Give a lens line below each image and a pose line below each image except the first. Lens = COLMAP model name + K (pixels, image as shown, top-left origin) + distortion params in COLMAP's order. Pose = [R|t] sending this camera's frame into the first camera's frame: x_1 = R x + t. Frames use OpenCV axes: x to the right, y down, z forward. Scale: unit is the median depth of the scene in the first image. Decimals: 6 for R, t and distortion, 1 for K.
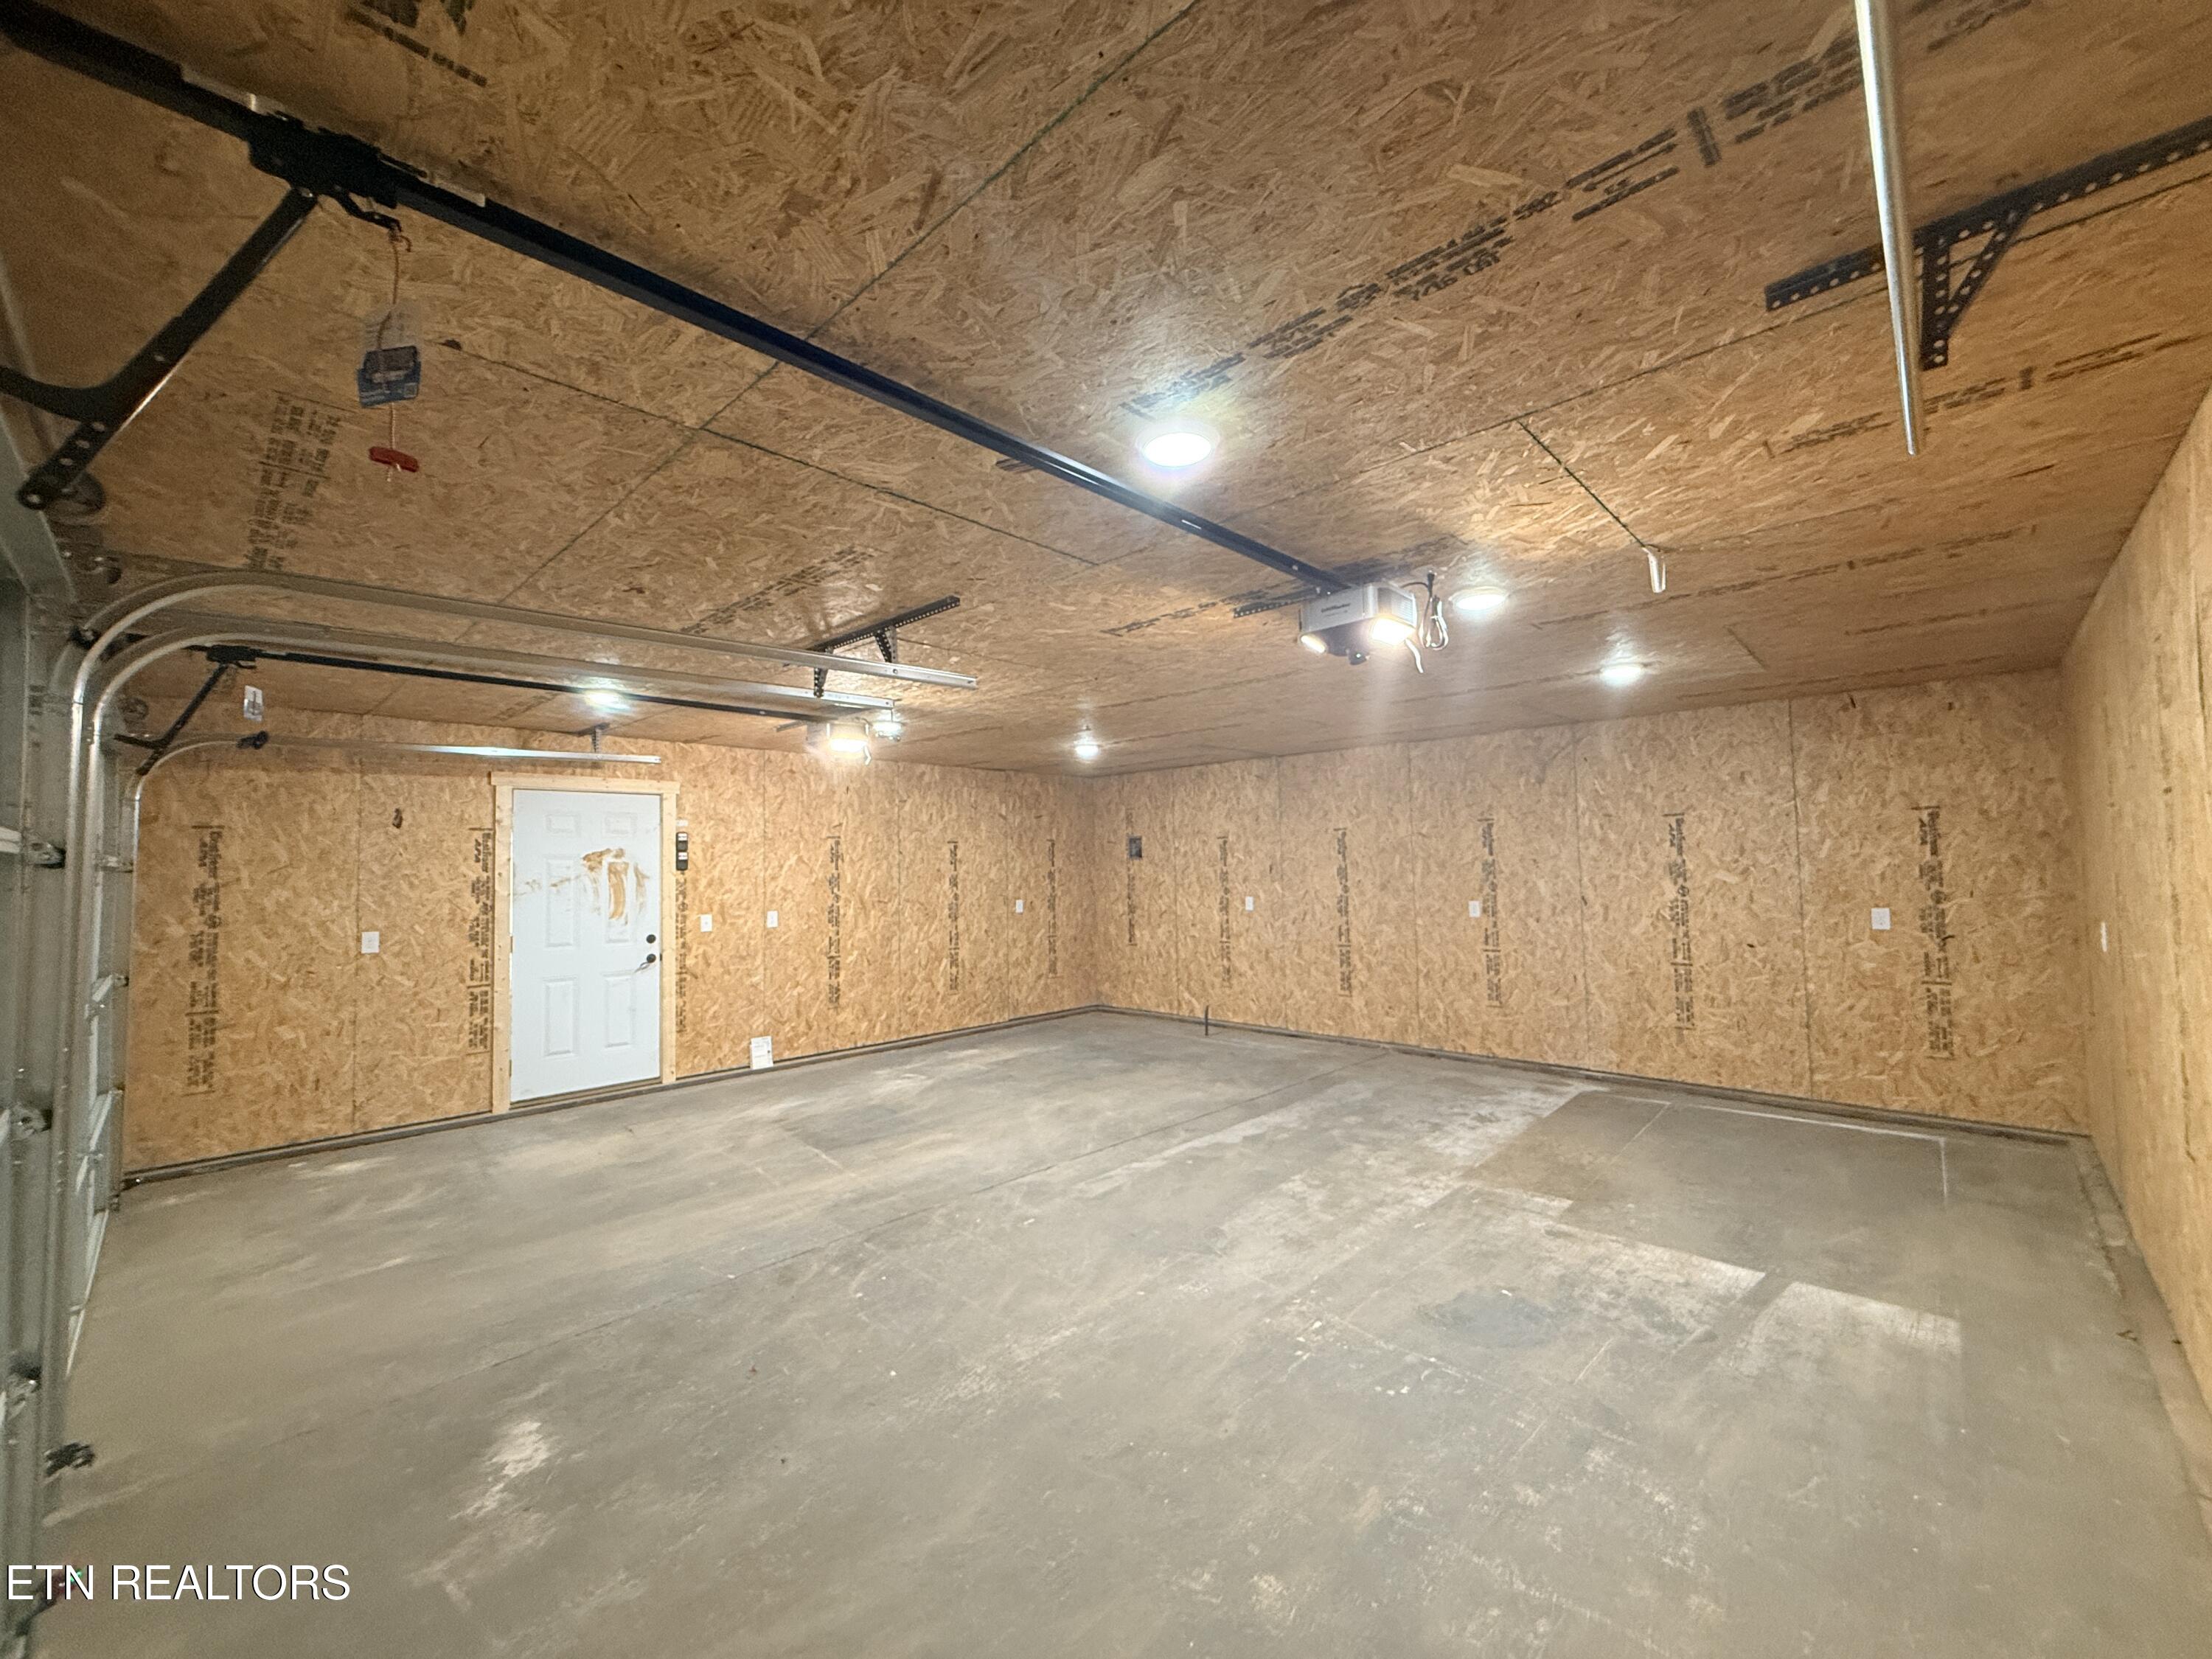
lens RADIAL K [[885.7, 0, 1106.0], [0, 885.7, 829.5], [0, 0, 1]] dist [-0.000654, 0.000062]
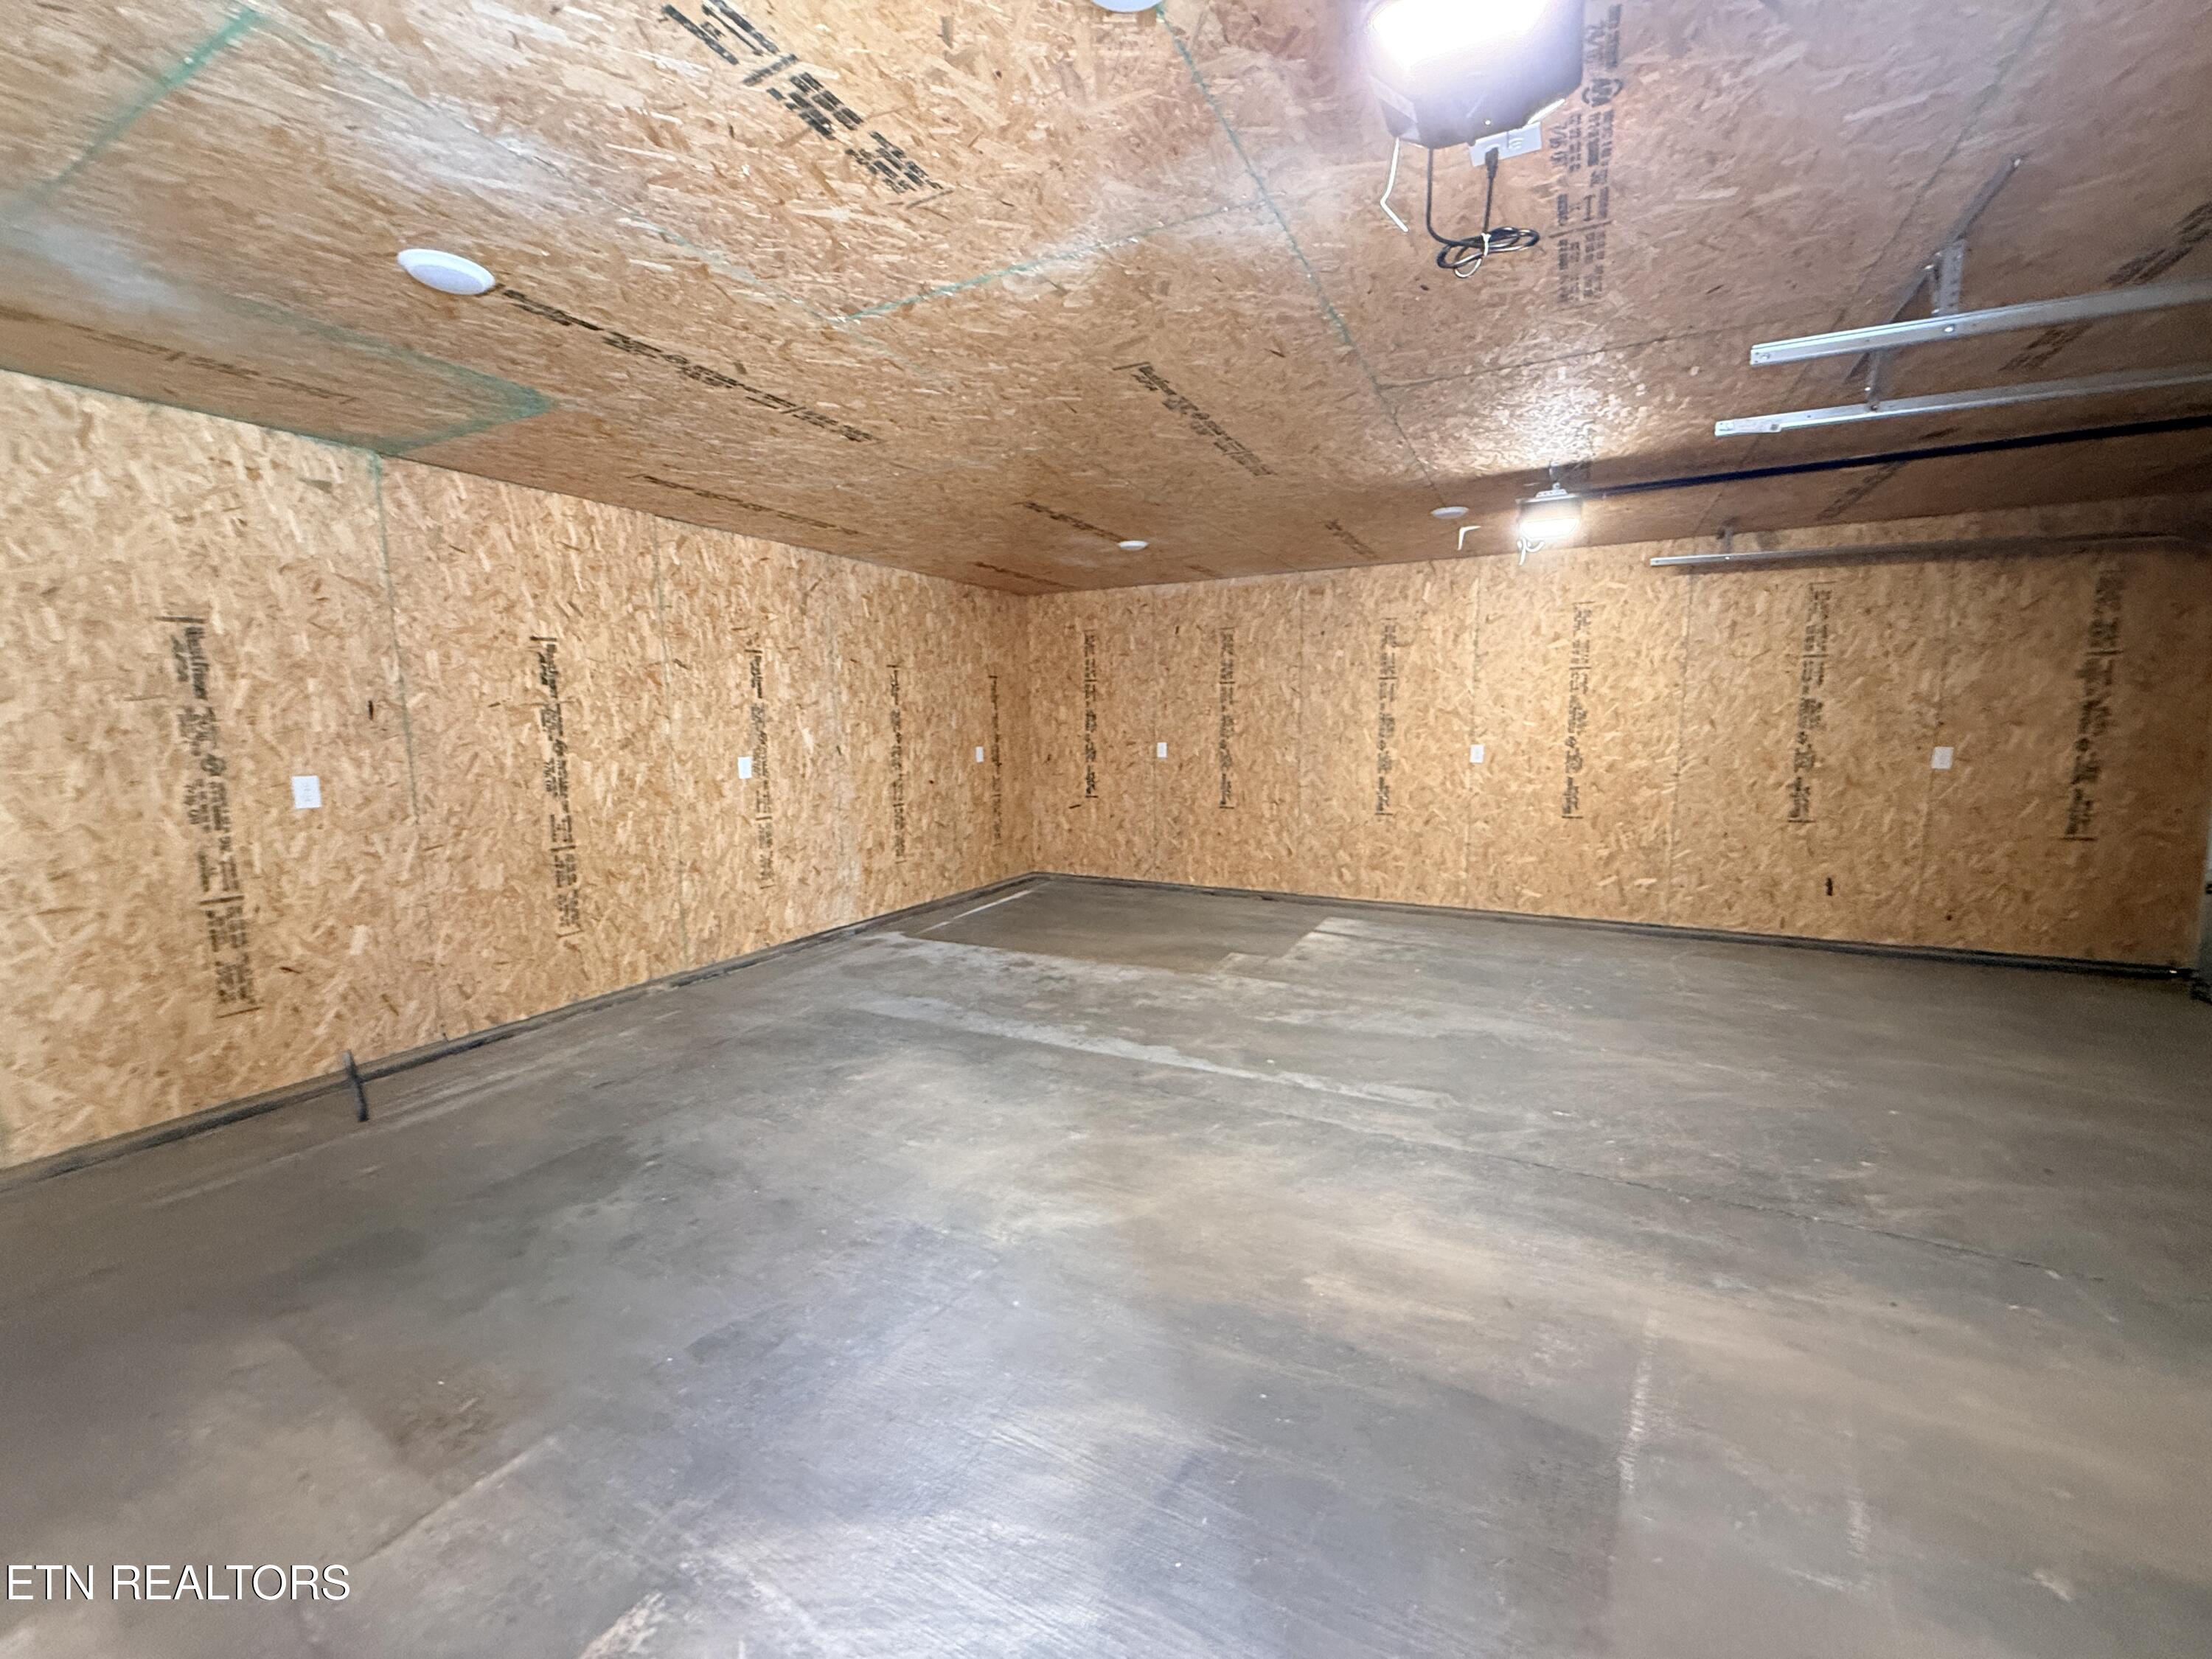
lens RADIAL K [[882.2, 0, 1101.3], [0, 882.2, 829.4], [0, 0, 1]] dist [-0.000968, 0.000383]
pose [[-0.272509, -0.095154, 0.957436, -0.610725], [-0.024255, 0.995461, 0.092029, 0.098483], [-0.961847, 0.001856, -0.273580, 1.375267]]
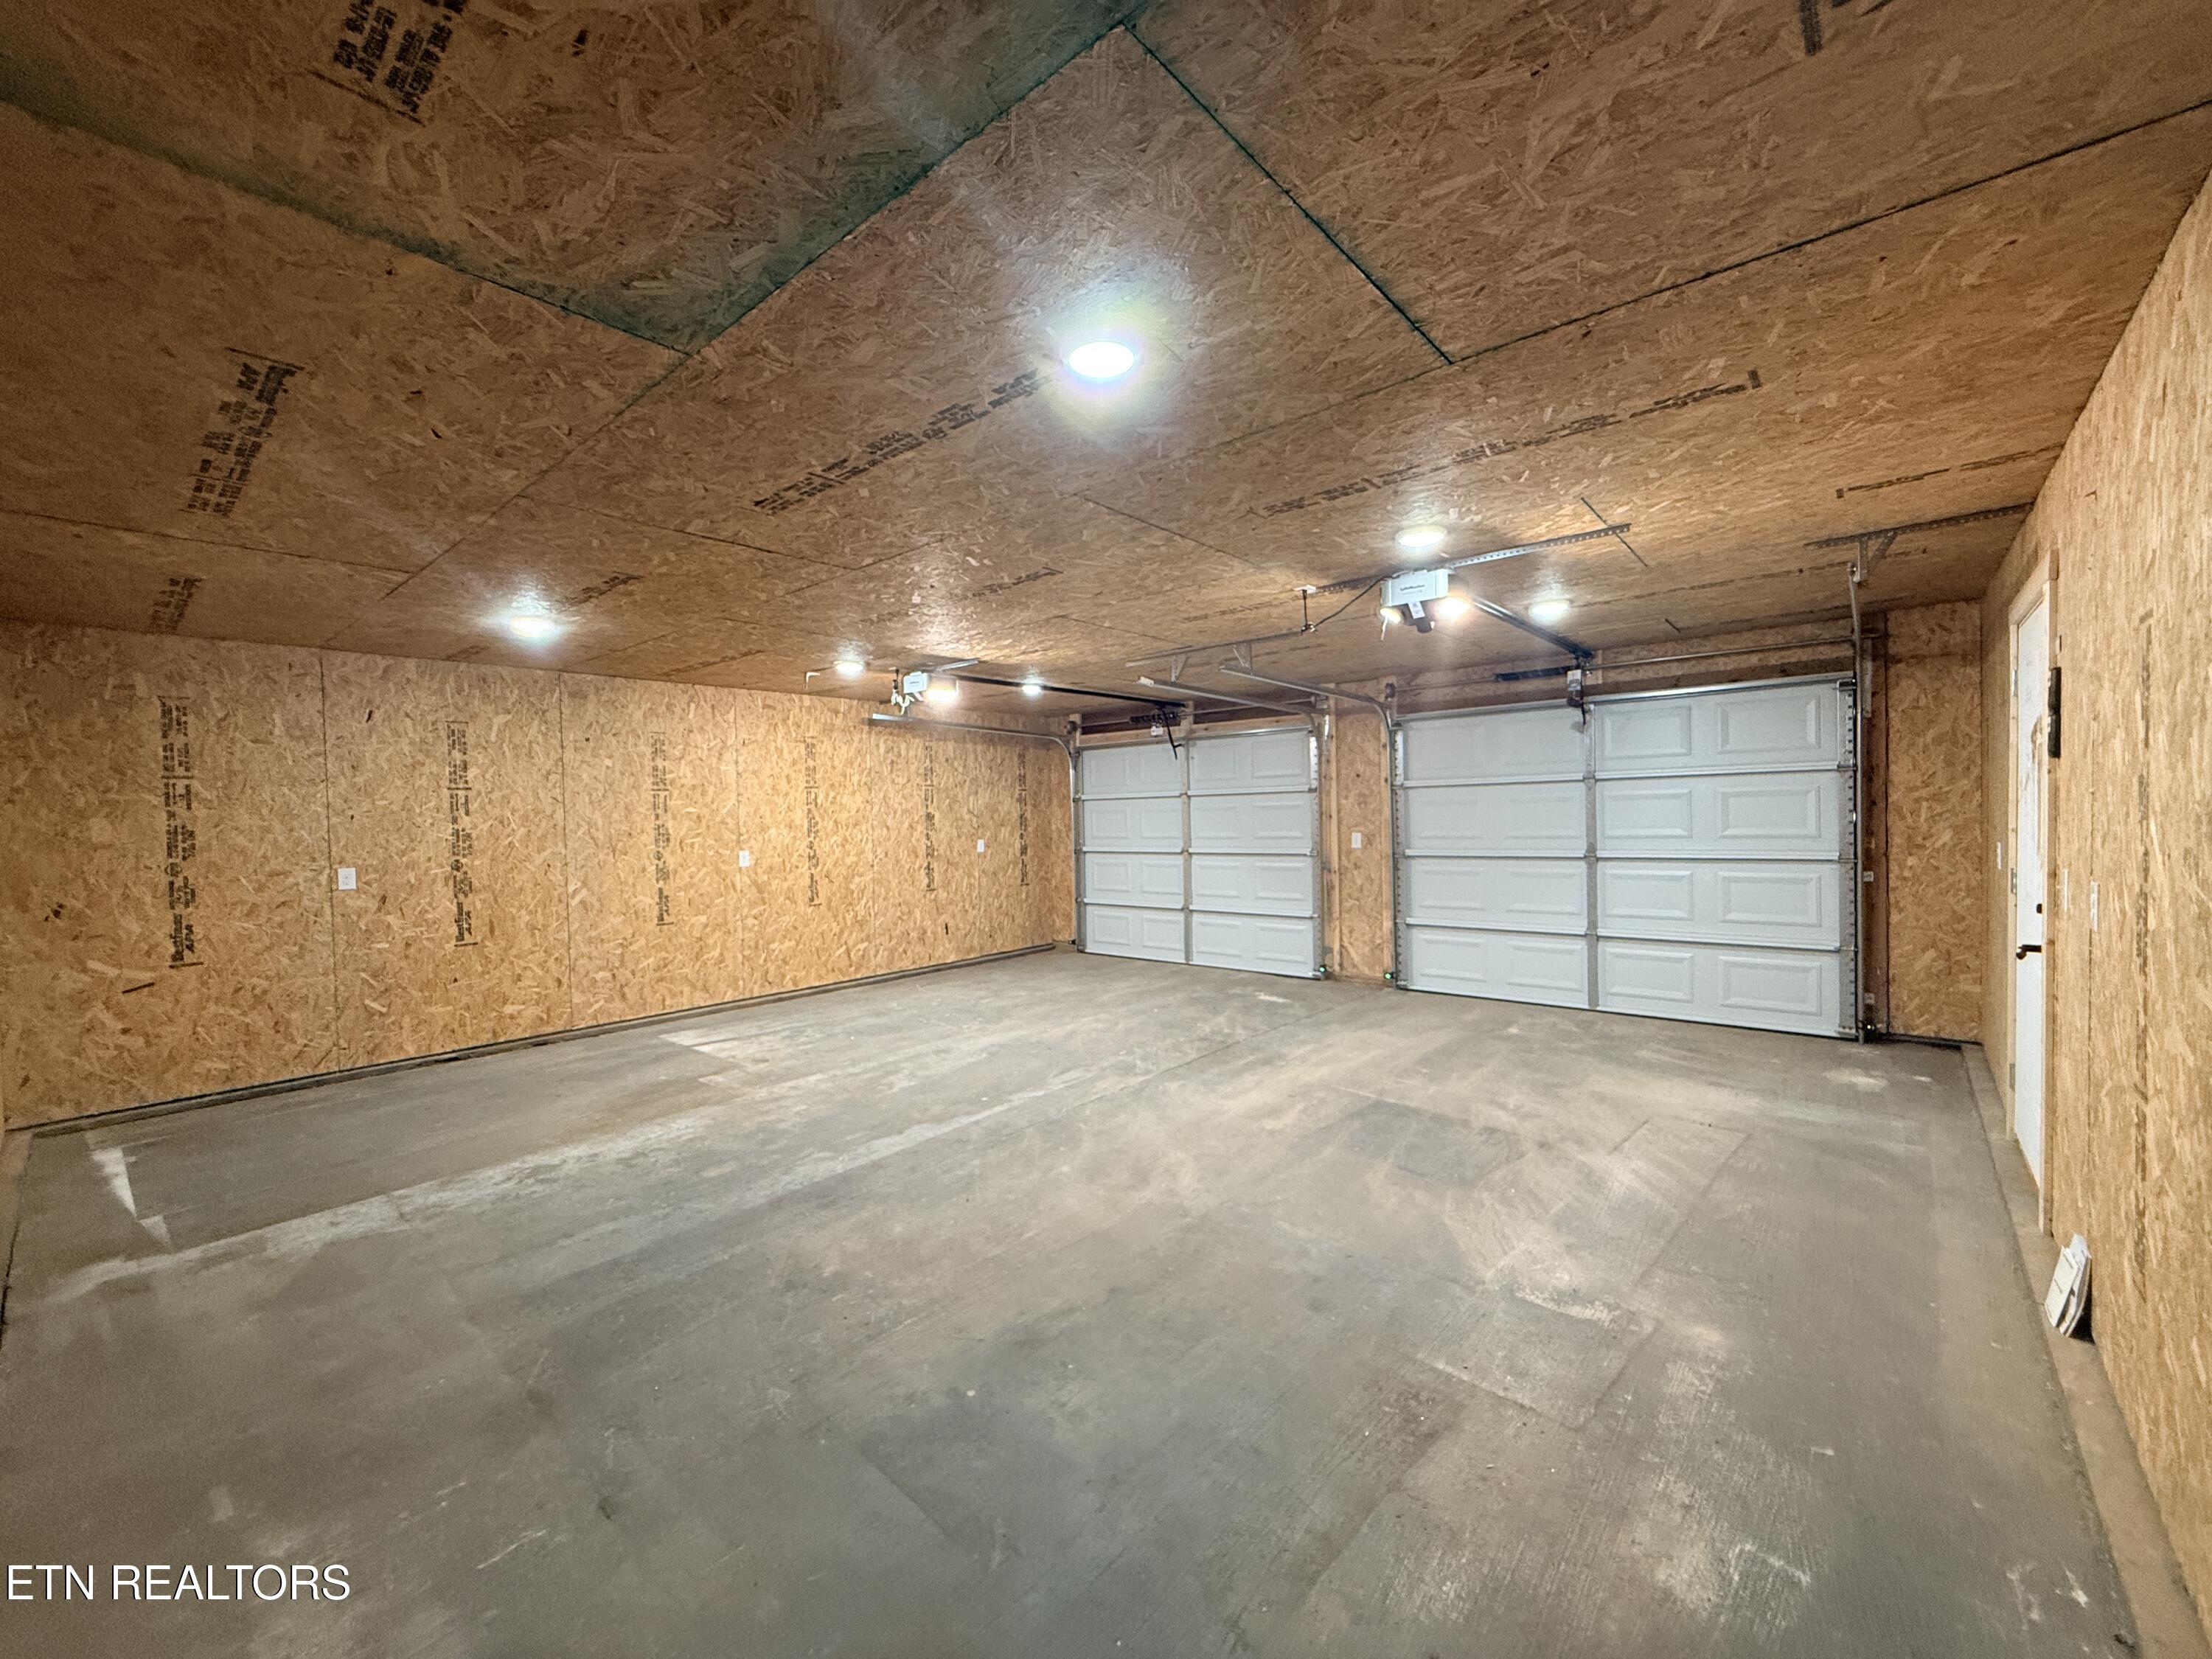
lens RADIAL K [[882.2, 0, 1101.3], [0, 882.2, 829.4], [0, 0, 1]] dist [-0.000968, 0.000383]
pose [[-0.998158, 0.041513, -0.044231, -0.004833], [0.042448, 0.998890, -0.020414, 0.100151], [0.043335, -0.022254, -0.998813, 2.016722]]
